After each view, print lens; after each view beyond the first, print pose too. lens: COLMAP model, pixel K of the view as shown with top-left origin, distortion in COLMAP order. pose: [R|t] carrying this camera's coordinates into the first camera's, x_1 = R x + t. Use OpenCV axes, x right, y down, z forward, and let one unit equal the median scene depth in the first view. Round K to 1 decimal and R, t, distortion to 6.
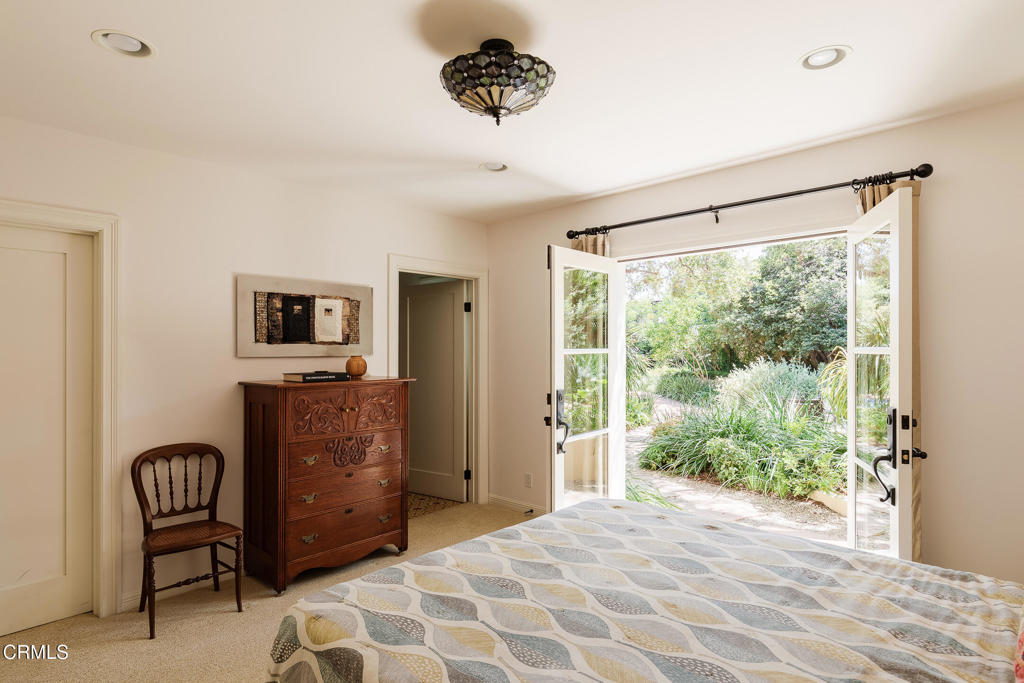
lens RADIAL K [[559.0, 0, 510.6], [0, 559.0, 355.8], [0, 0, 1]] dist [-0.000908, -0.000057]
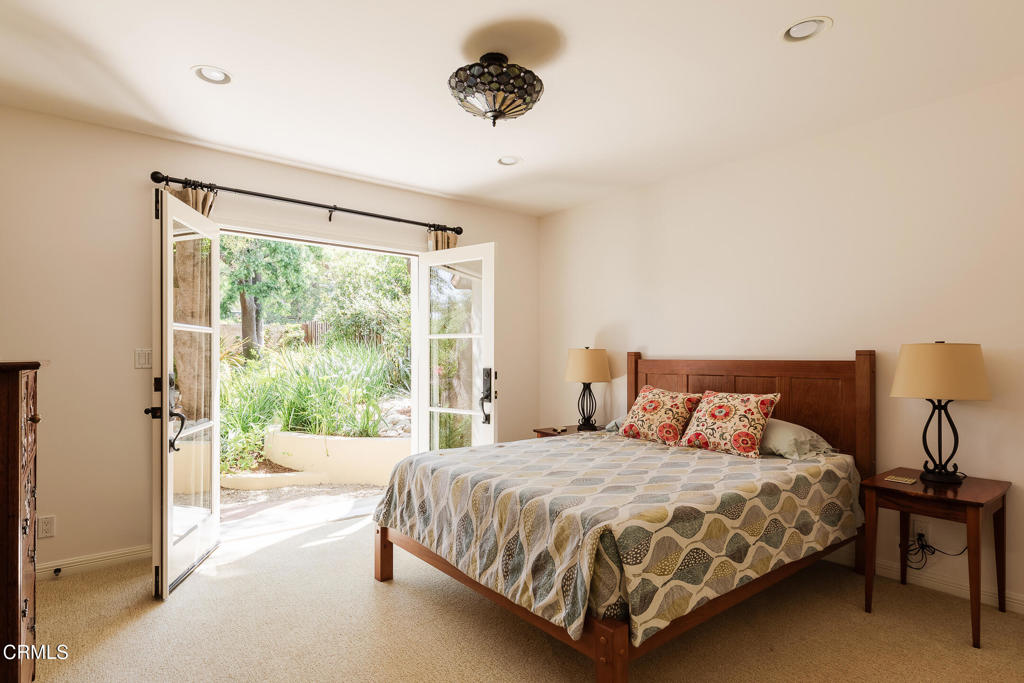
lens RADIAL K [[559.0, 0, 510.6], [0, 559.0, 355.8], [0, 0, 1]] dist [-0.000908, -0.000057]
pose [[0.140366, 0.004892, 0.990088, -0.796923], [-0.007034, 0.999967, -0.003943, 0.047041], [-0.990075, -0.006411, 0.140396, 0.524722]]
